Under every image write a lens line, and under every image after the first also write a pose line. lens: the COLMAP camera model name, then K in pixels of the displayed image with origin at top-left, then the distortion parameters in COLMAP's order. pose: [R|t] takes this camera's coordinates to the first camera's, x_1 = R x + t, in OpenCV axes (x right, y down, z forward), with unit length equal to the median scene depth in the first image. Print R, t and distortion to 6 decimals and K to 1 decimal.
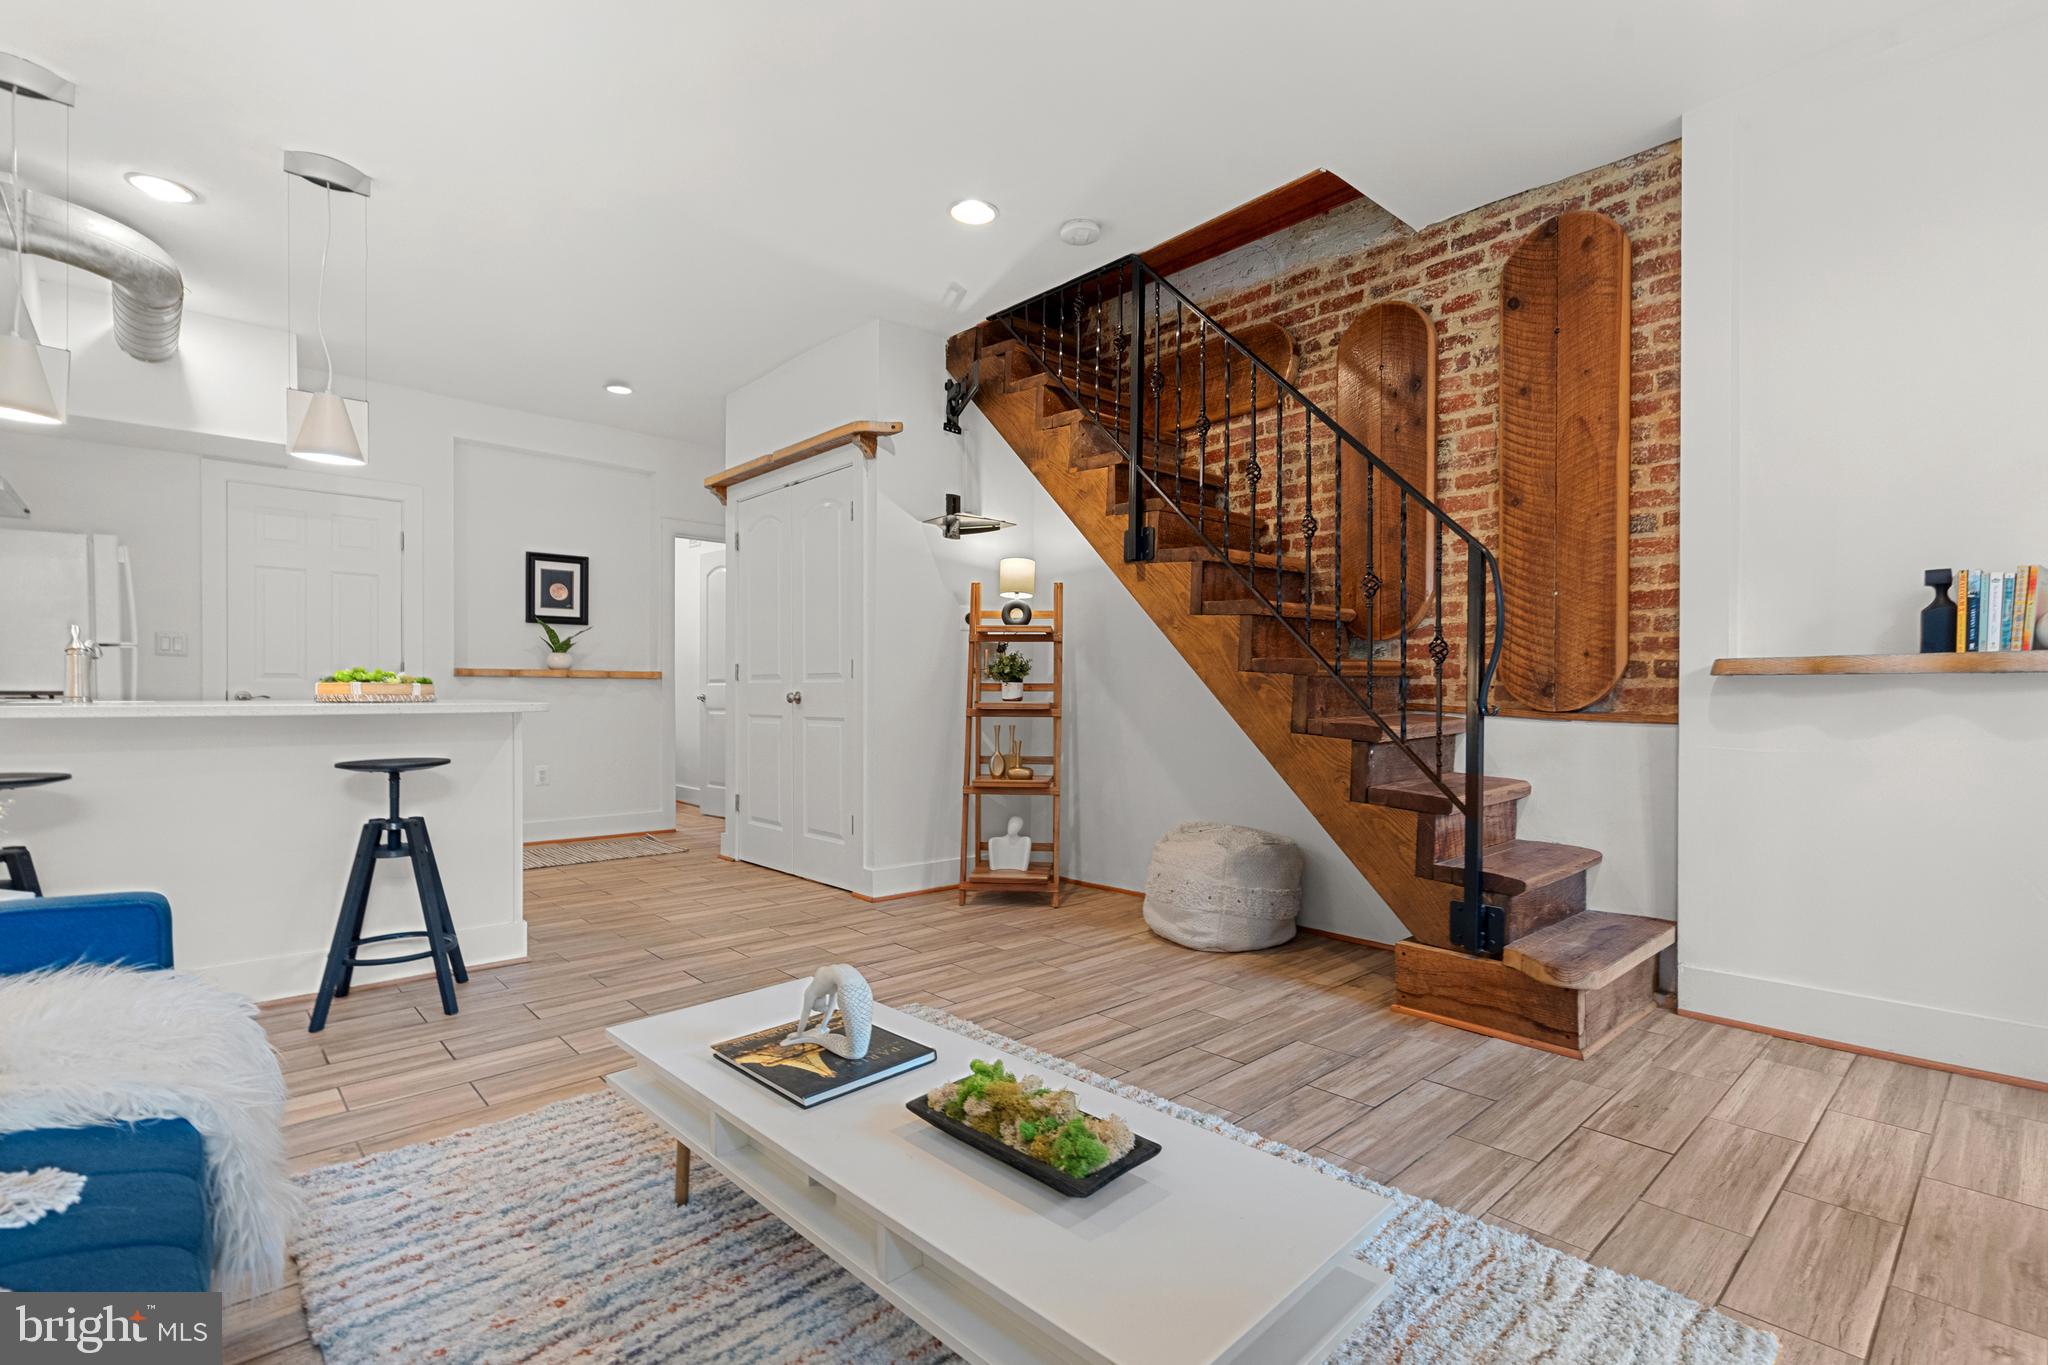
lens RADIAL K [[952.1, 0, 1033.2], [0, 952.1, 698.4], [0, 0, 1]] dist [-0.001178, 0.000099]
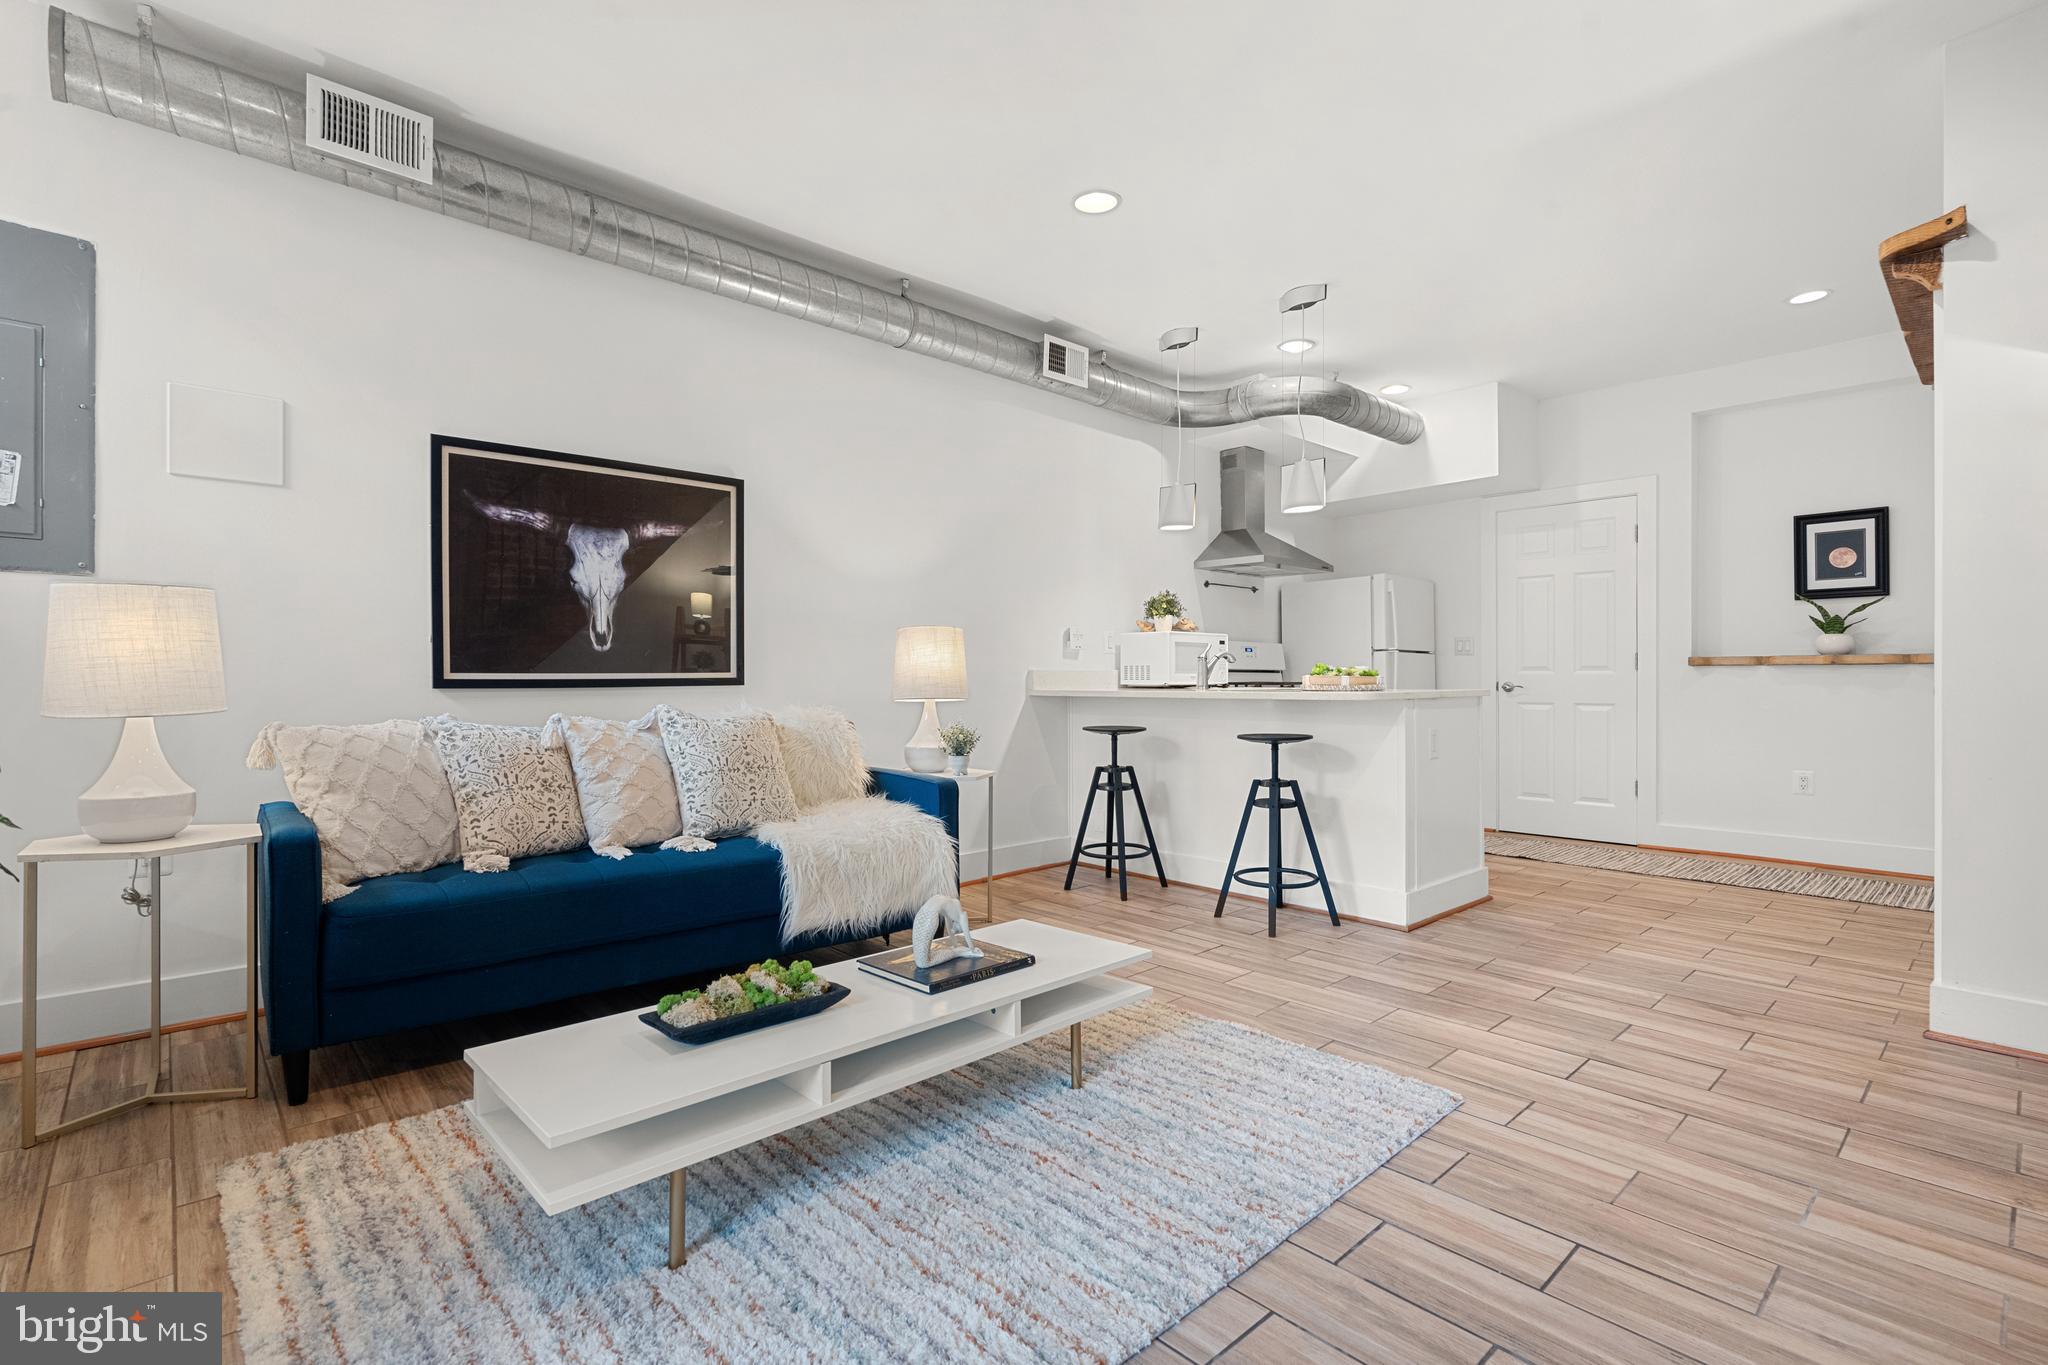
lens RADIAL K [[939.2, 0, 1029.2], [0, 939.2, 677.0], [0, 0, 1]] dist [-0.002592, 0.000253]
pose [[-0.007163, -0.005992, -0.999956, 0.541723], [-0.005390, 0.999968, -0.005953, -0.004079], [0.999960, 0.005347, -0.007195, 0.574459]]
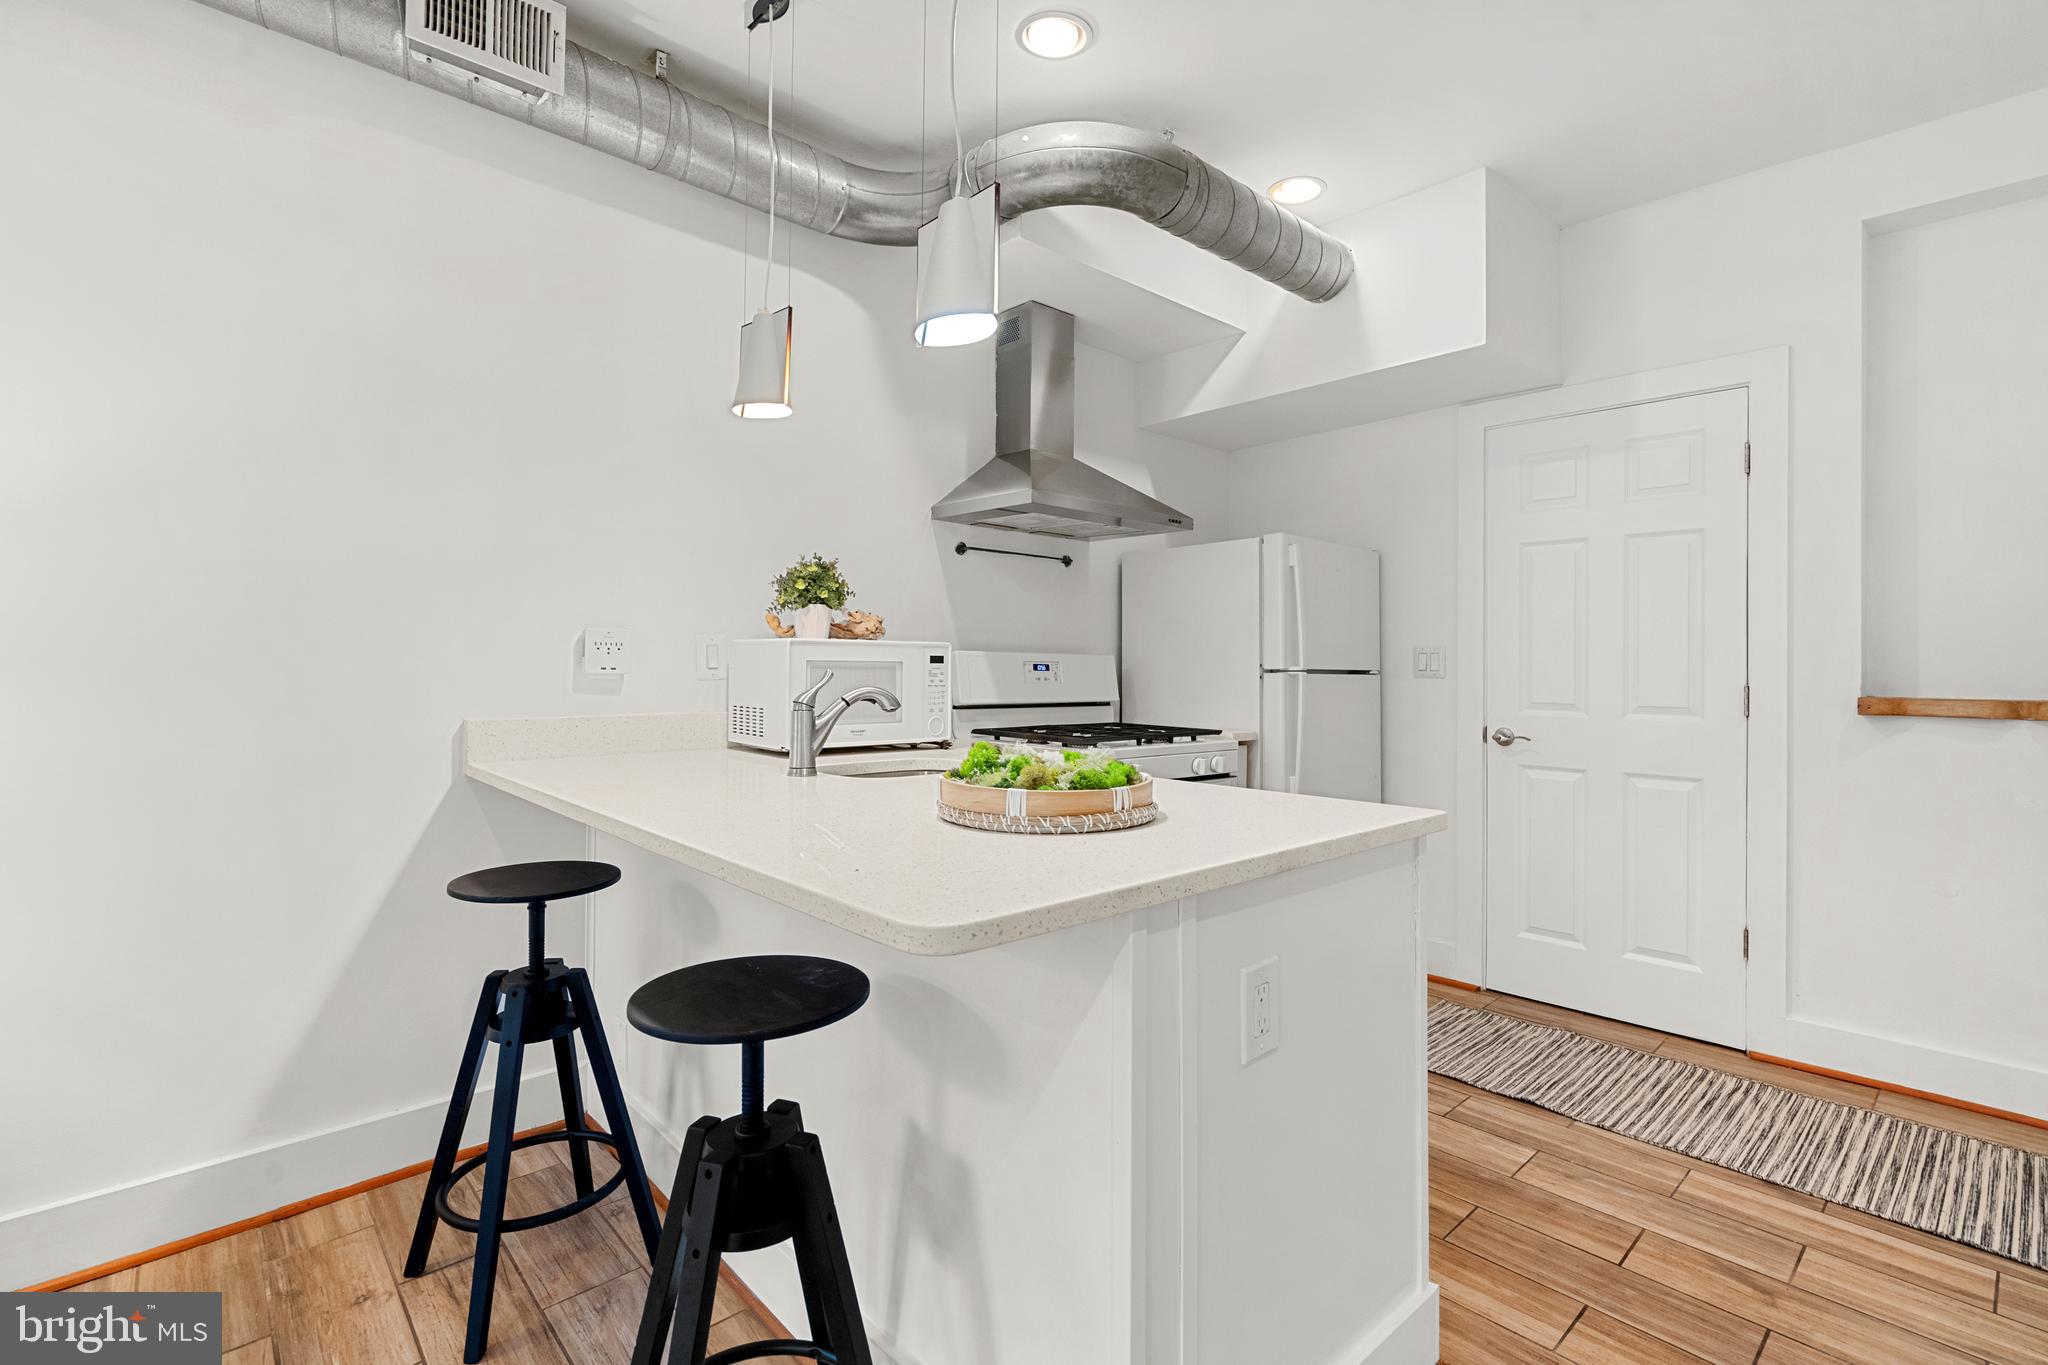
lens RADIAL K [[954.2, 0, 1030.4], [0, 954.2, 654.8], [0, 0, 1]] dist [-0.001391, -0.000231]
pose [[-0.003913, -0.013990, -0.999894, -0.212027], [-0.016803, 0.999762, -0.013922, -0.065873], [0.999851, 0.016747, -0.004147, 0.961756]]
